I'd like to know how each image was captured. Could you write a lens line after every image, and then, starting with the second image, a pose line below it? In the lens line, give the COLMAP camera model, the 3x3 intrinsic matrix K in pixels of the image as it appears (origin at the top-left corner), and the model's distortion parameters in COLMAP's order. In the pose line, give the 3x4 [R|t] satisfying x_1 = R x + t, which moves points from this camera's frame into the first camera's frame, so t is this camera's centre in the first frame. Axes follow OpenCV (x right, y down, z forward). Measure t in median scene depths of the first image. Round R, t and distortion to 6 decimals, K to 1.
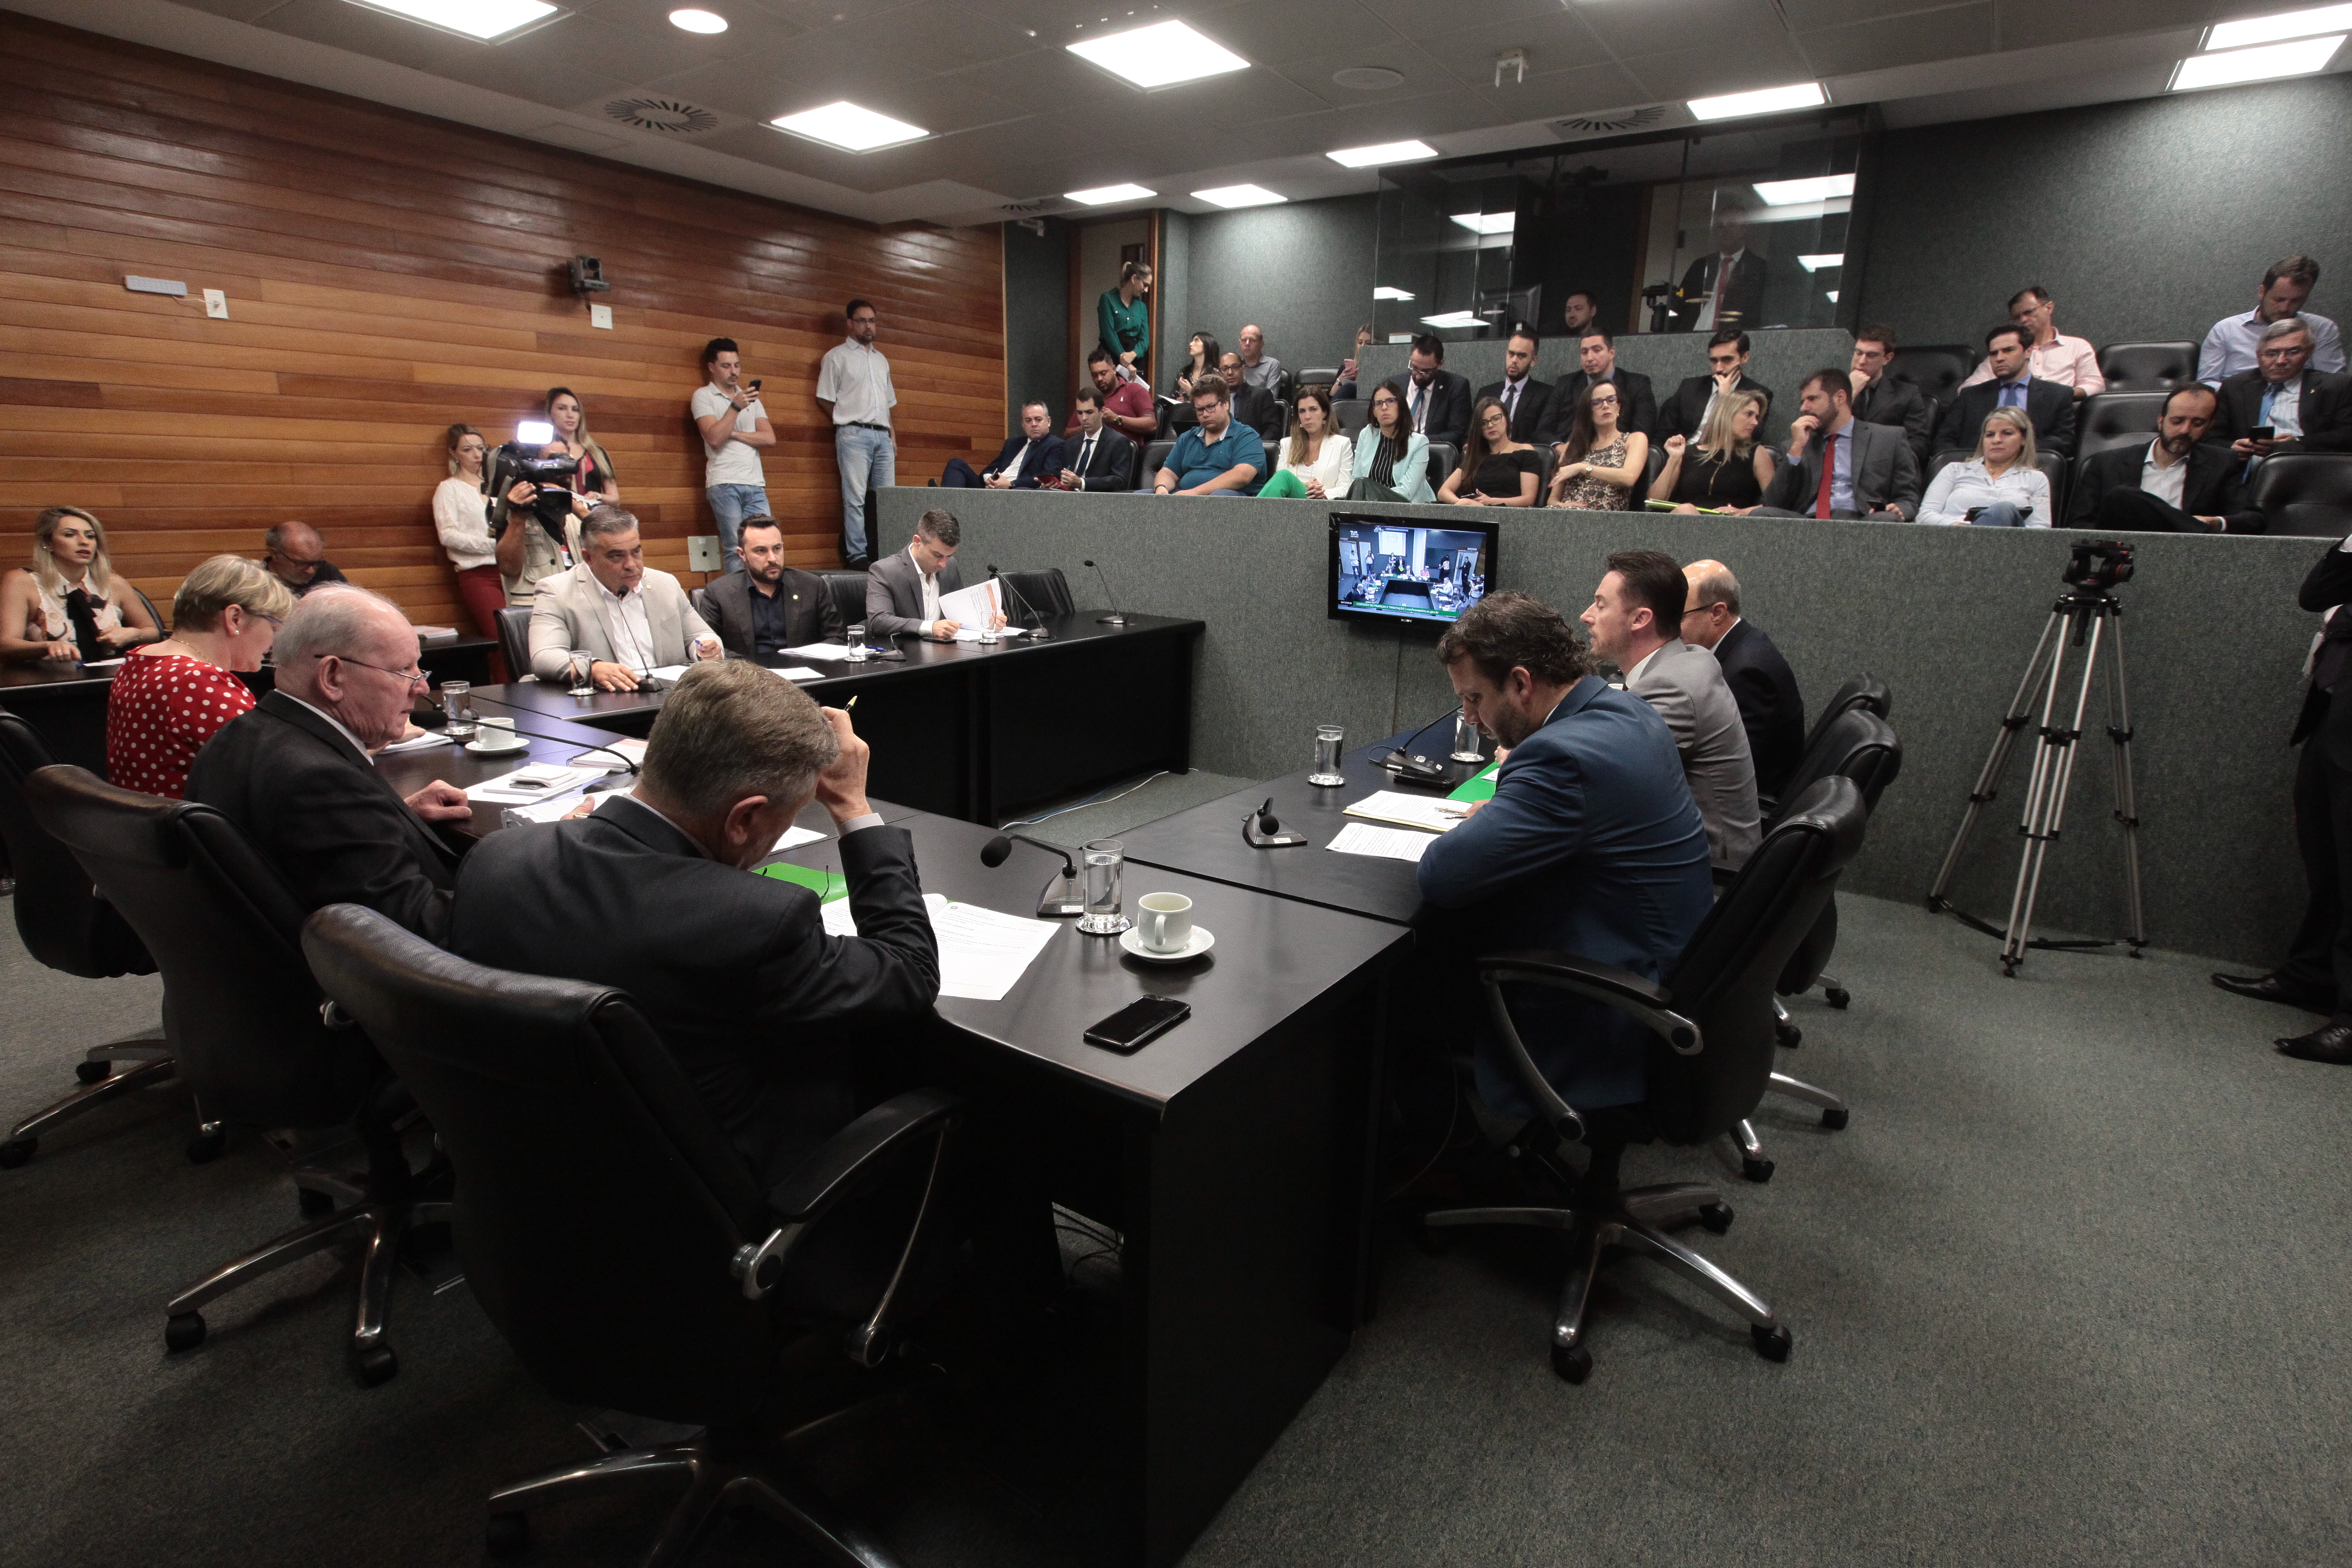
lens RADIAL K [[1176.0, 0, 1176.0], [0, 1176.0, 784.0], [0, 0, 1]] dist [-0.046756, 0.017108]
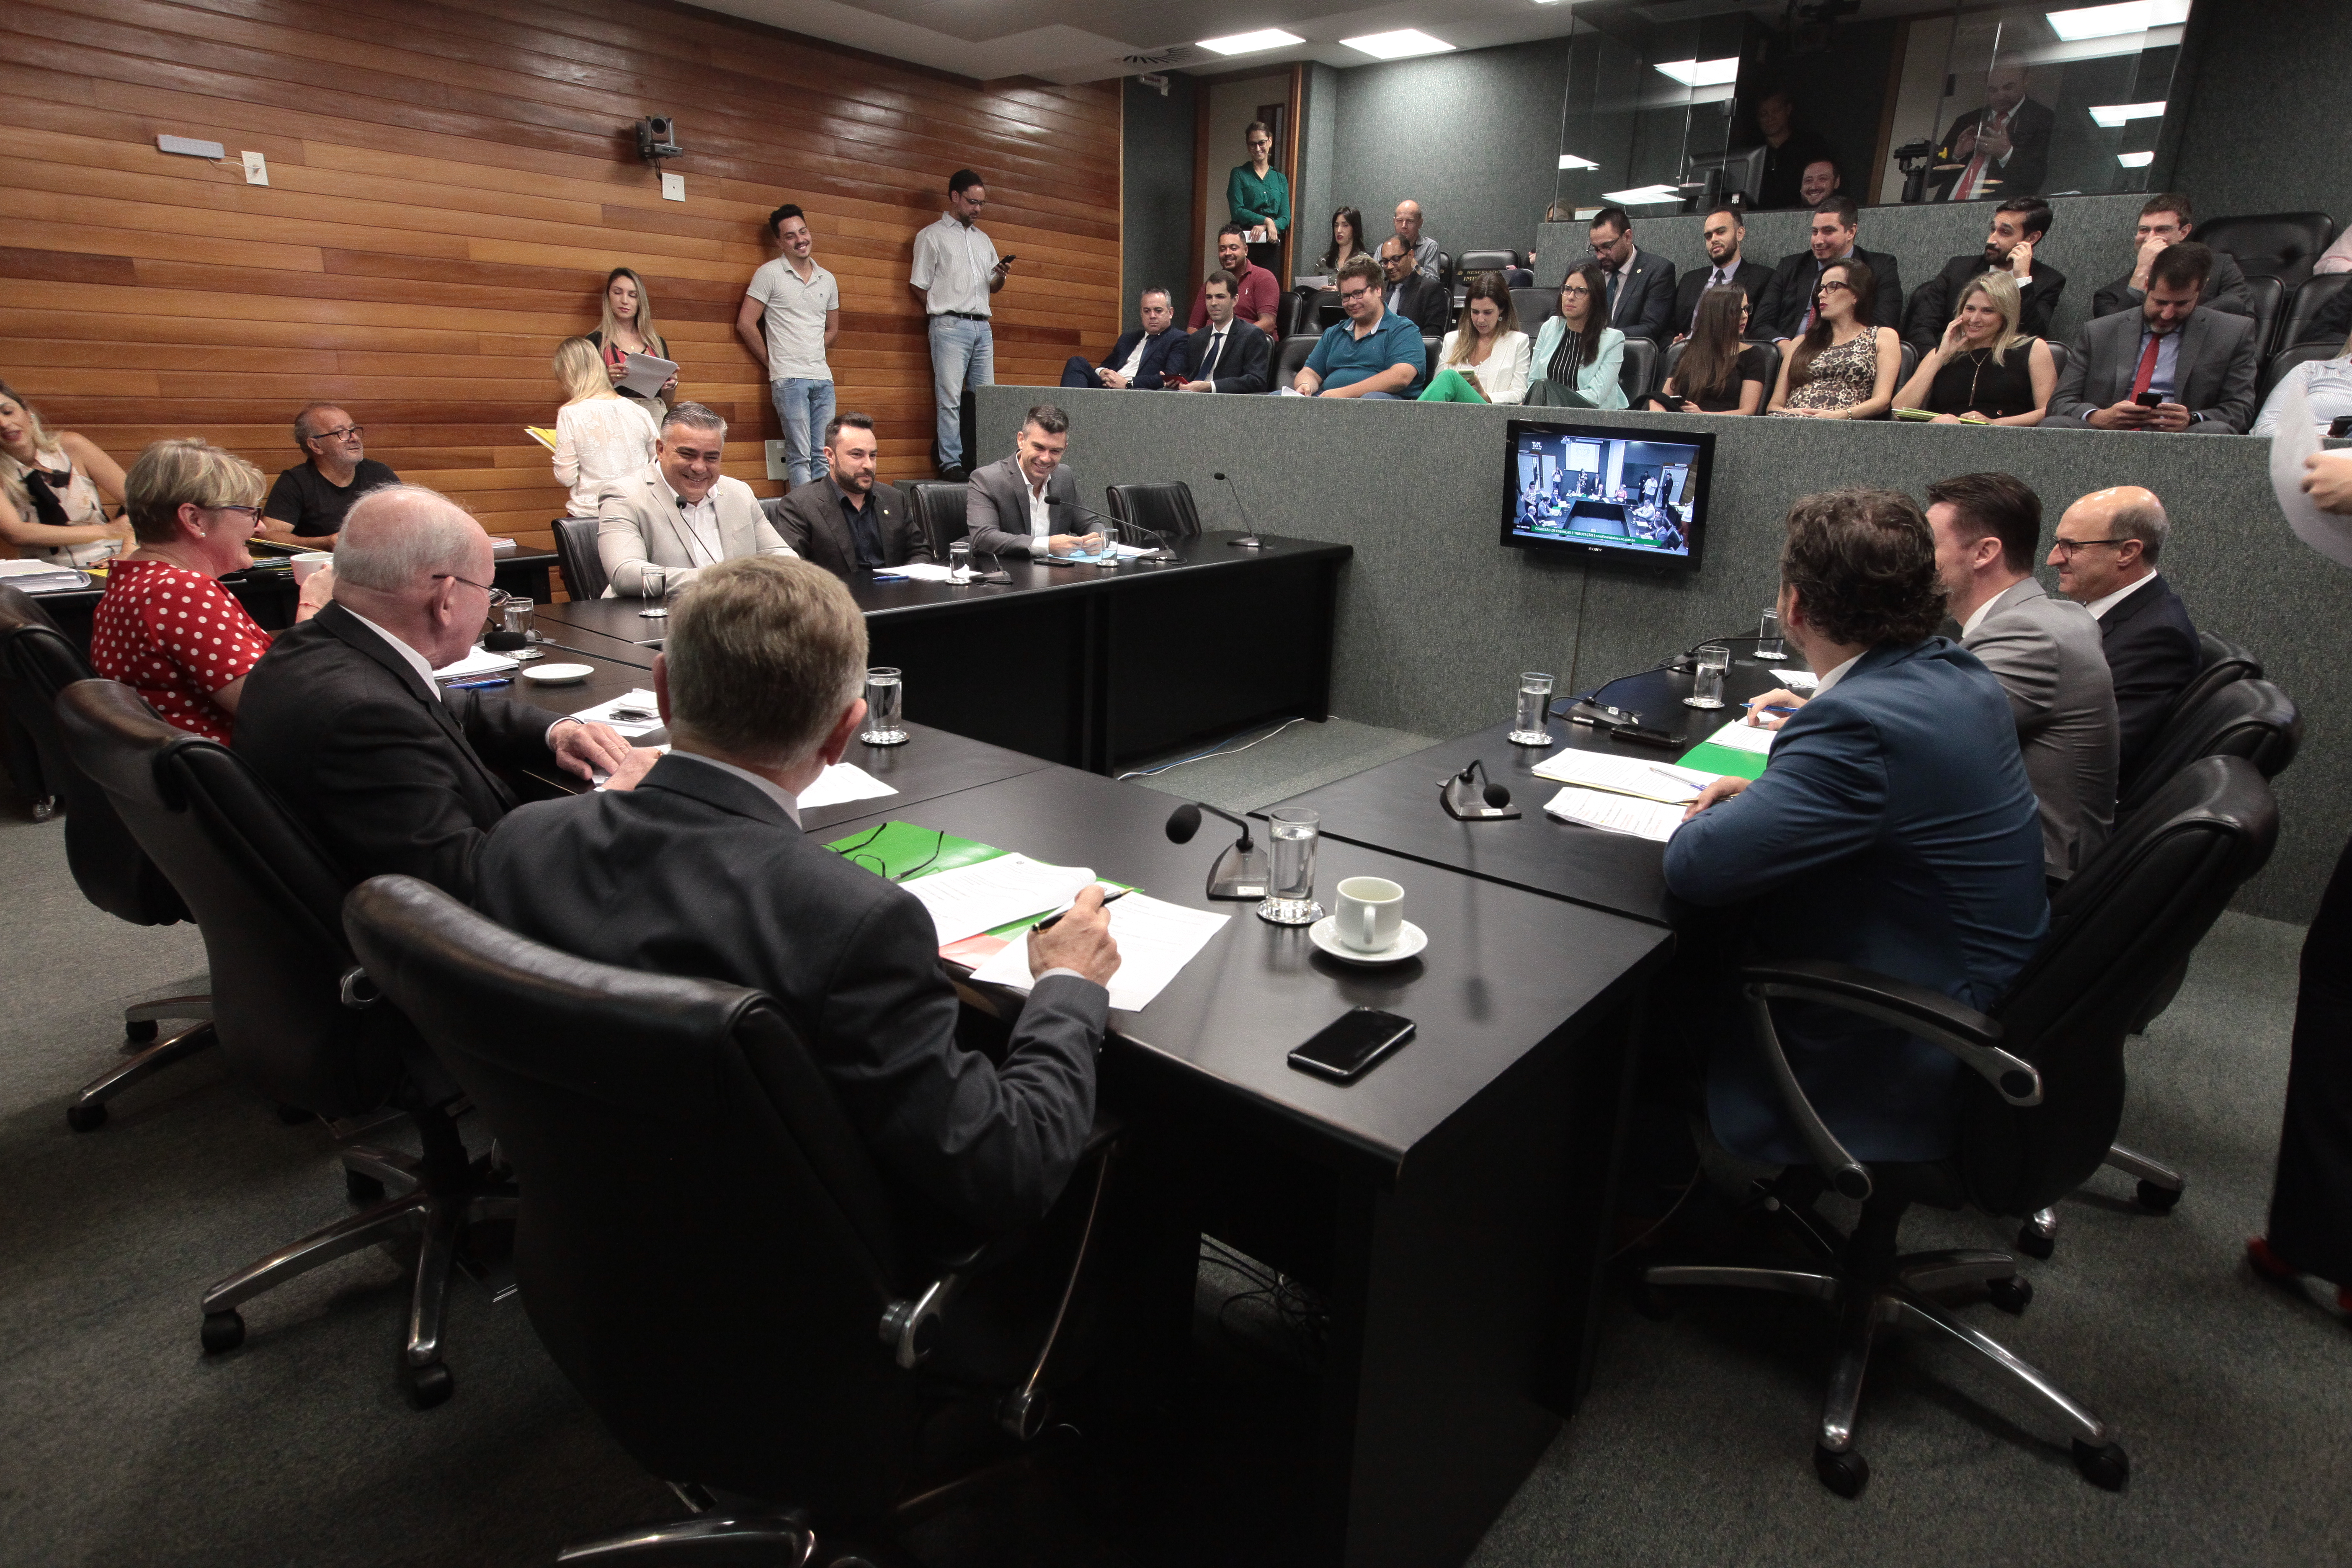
lens RADIAL K [[1304.0, 0, 1177.7], [0, 1304.0, 793.6], [0, 0, 1]] dist [-0.043274, 0.025559]
pose [[0.996410, 0.032205, -0.078295, -0.025355], [-0.028260, 0.998300, 0.050979, -0.002398], [0.079804, -0.048583, 0.995626, 0.034884]]
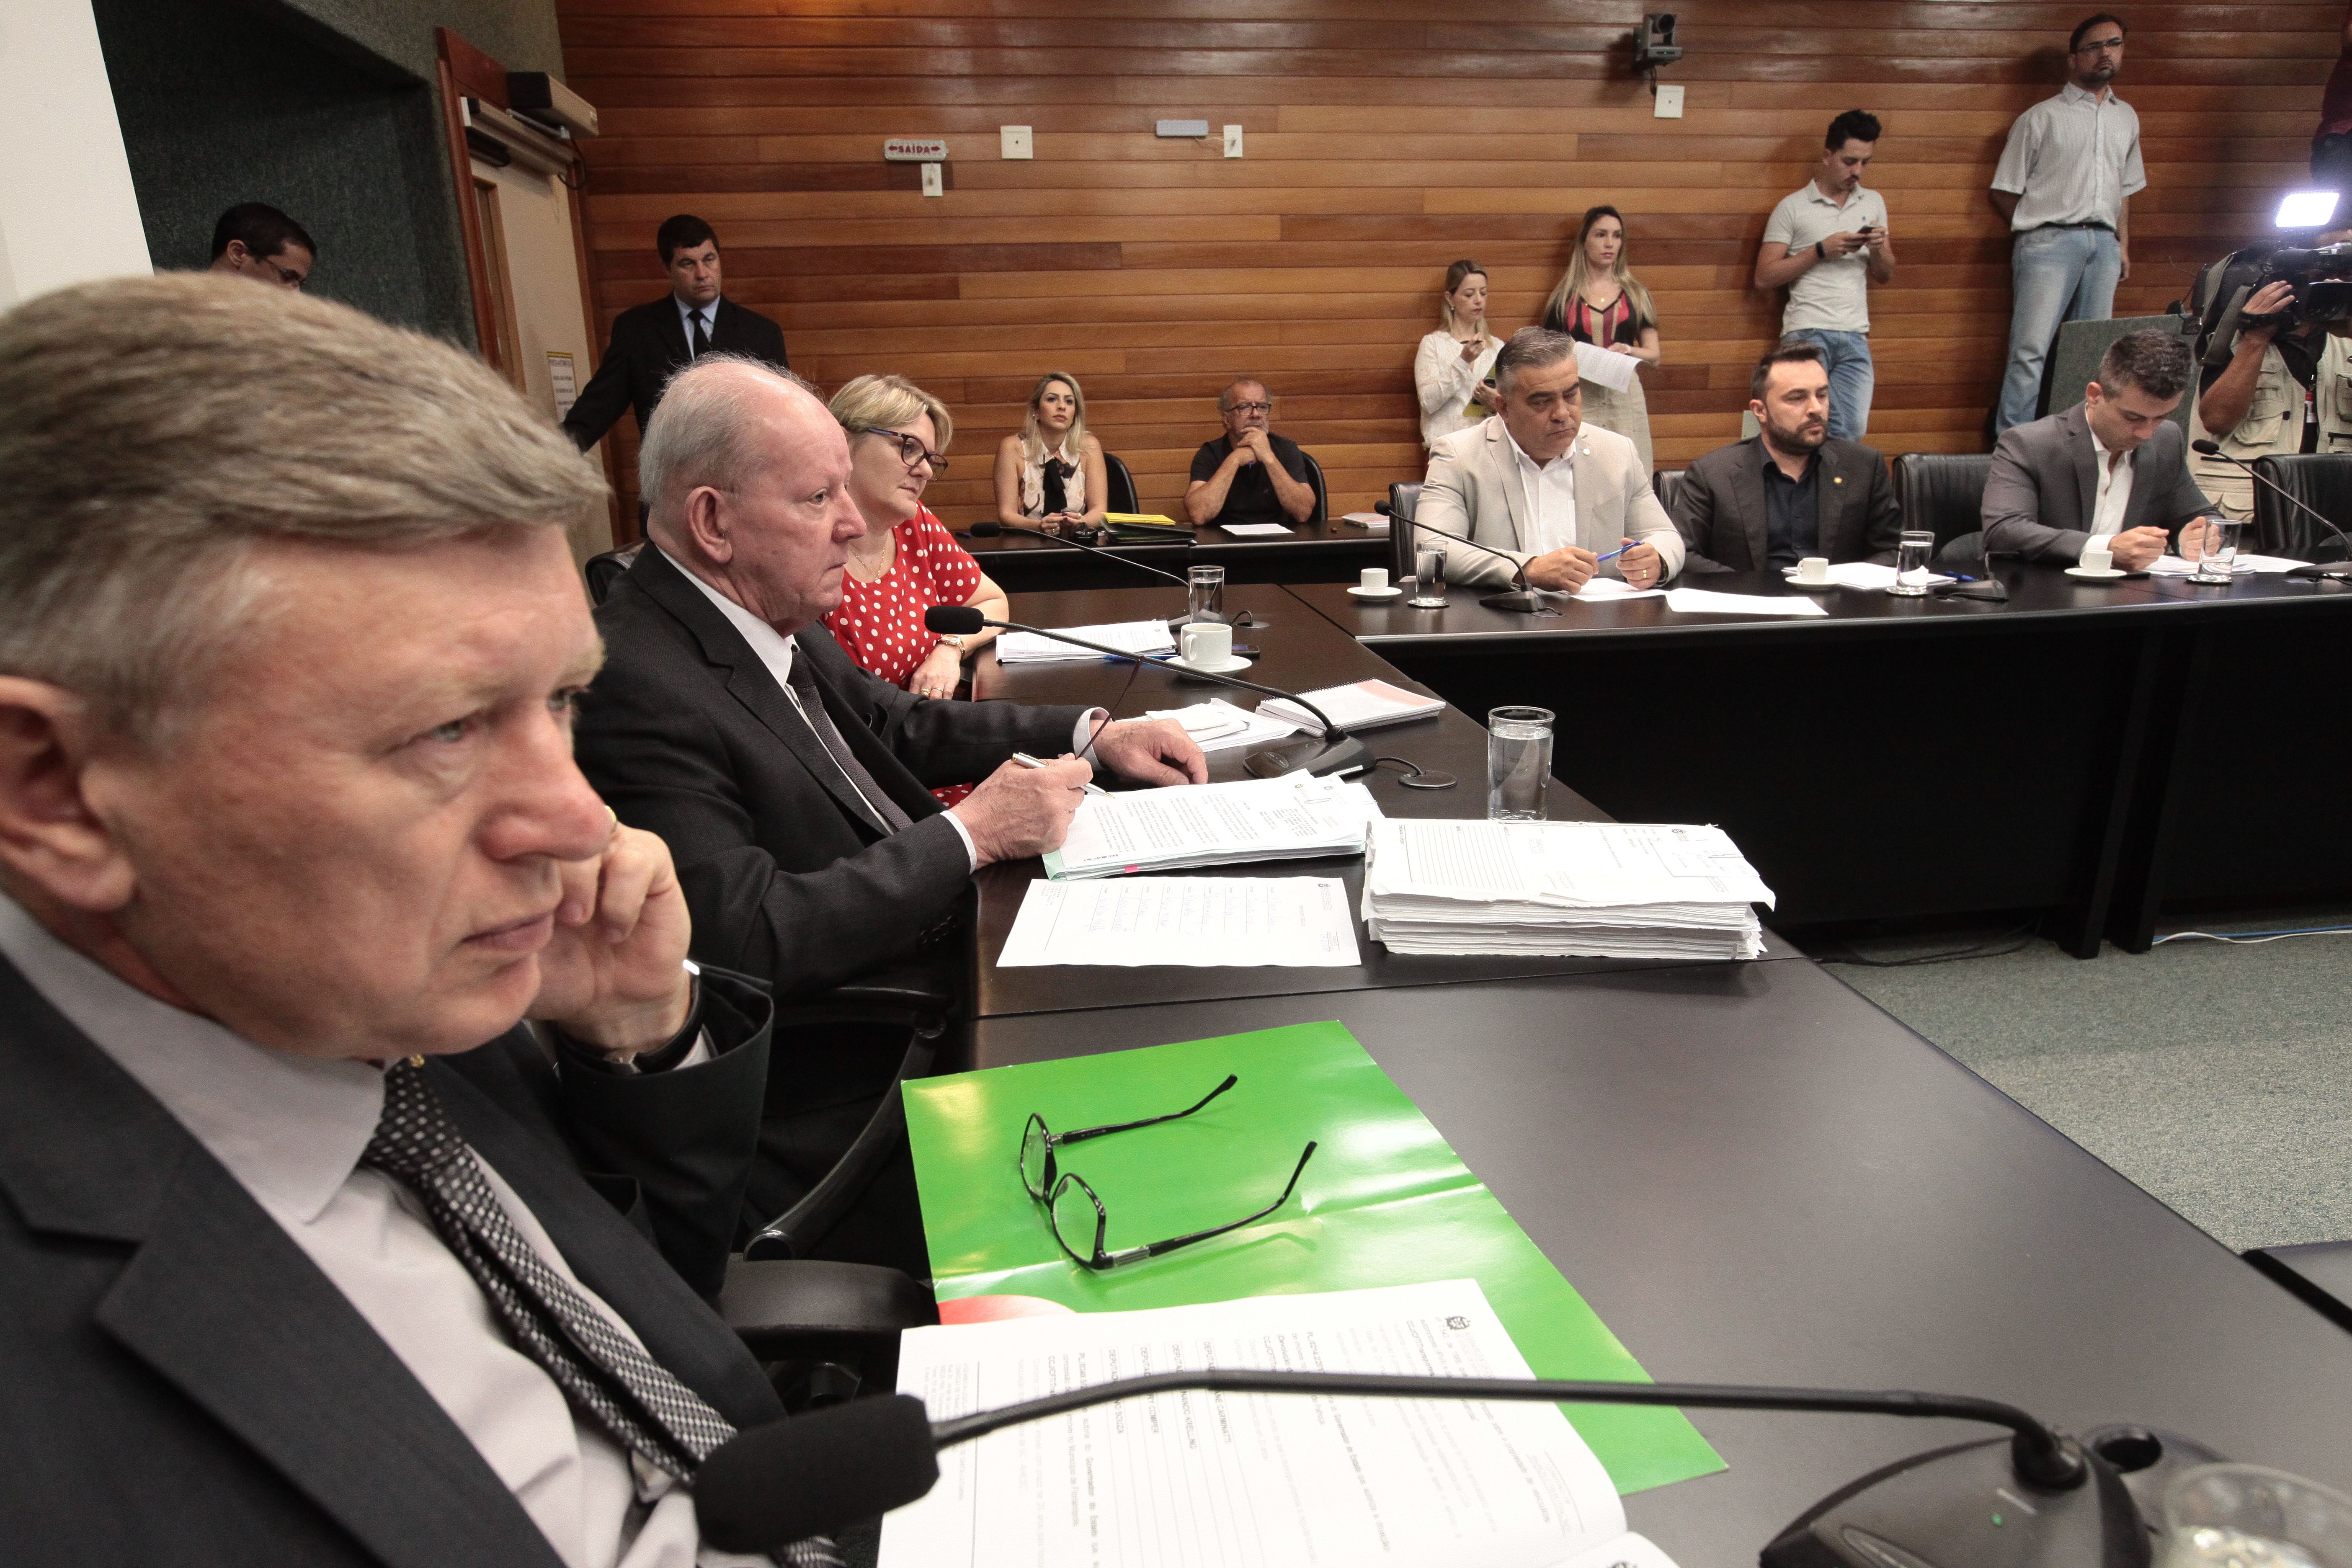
lens RADIAL K [[1384.2, 0, 1173.9], [0, 1384.2, 791.2], [0, 0, 1]] dist [-0.081567, 0.077221]
pose [[0.669284, 0.169994, -0.723299, -0.023523], [-0.147207, 0.984516, 0.095173, -0.019478], [0.728278, 0.042777, 0.683945, 0.268538]]
